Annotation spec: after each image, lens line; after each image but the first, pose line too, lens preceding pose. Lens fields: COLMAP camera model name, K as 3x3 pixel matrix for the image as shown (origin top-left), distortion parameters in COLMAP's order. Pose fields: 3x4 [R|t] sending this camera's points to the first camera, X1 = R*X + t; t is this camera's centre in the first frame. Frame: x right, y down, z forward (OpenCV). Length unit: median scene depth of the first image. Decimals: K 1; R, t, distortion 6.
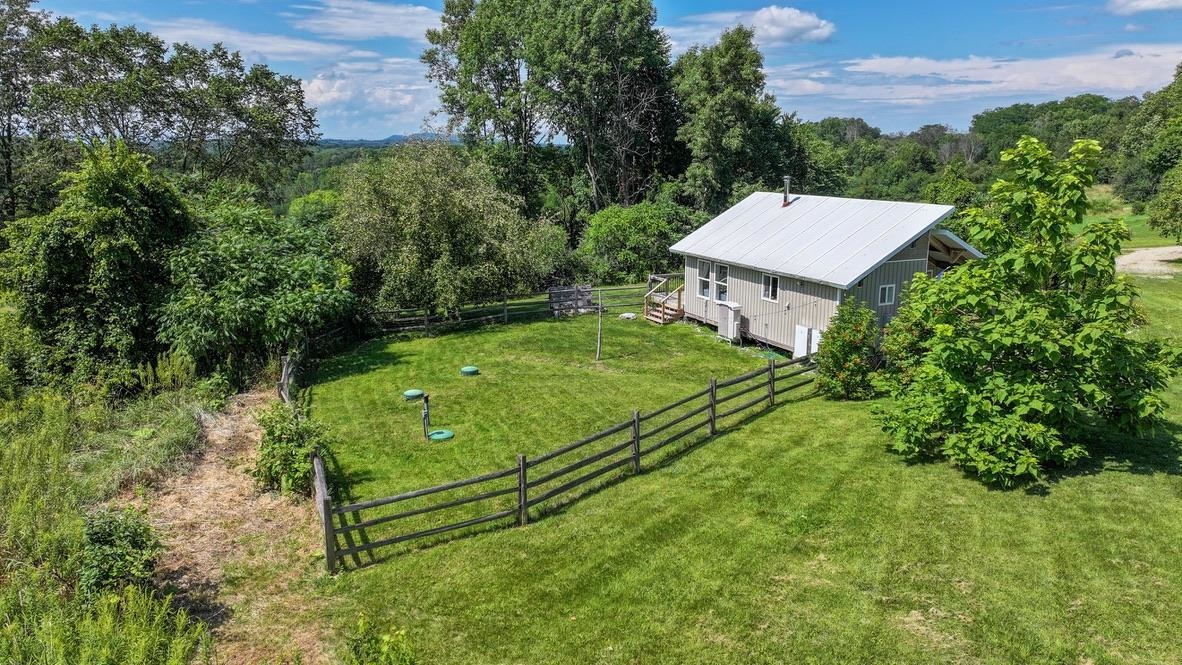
lens RADIAL K [[839.8, 0, 602.0], [0, 839.8, 335.9], [0, 0, 1]] dist [-0.002384, -0.001590]
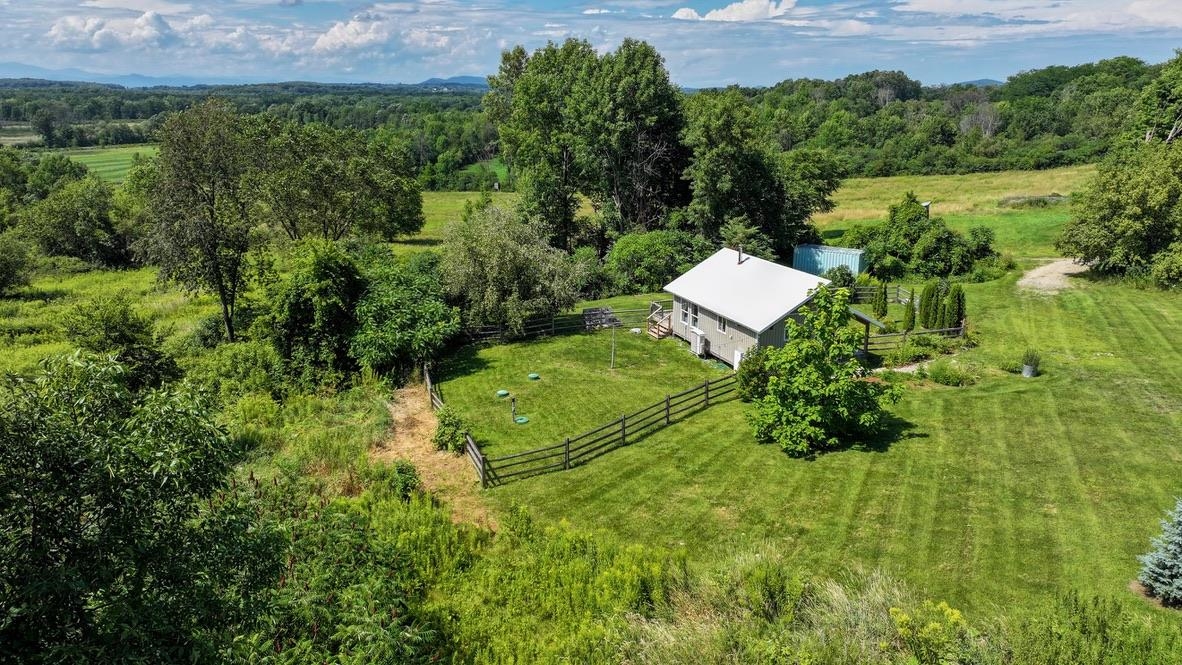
lens RADIAL K [[828.9, 0, 591.0], [0, 828.9, 332.5], [0, 0, 1]] dist [-0.000895, 0.005731]
pose [[0.998357, 0.012122, -0.055998, 0.047310], [-0.008930, 0.998340, 0.056906, -0.143374], [0.056595, -0.056313, 0.996808, -0.635684]]
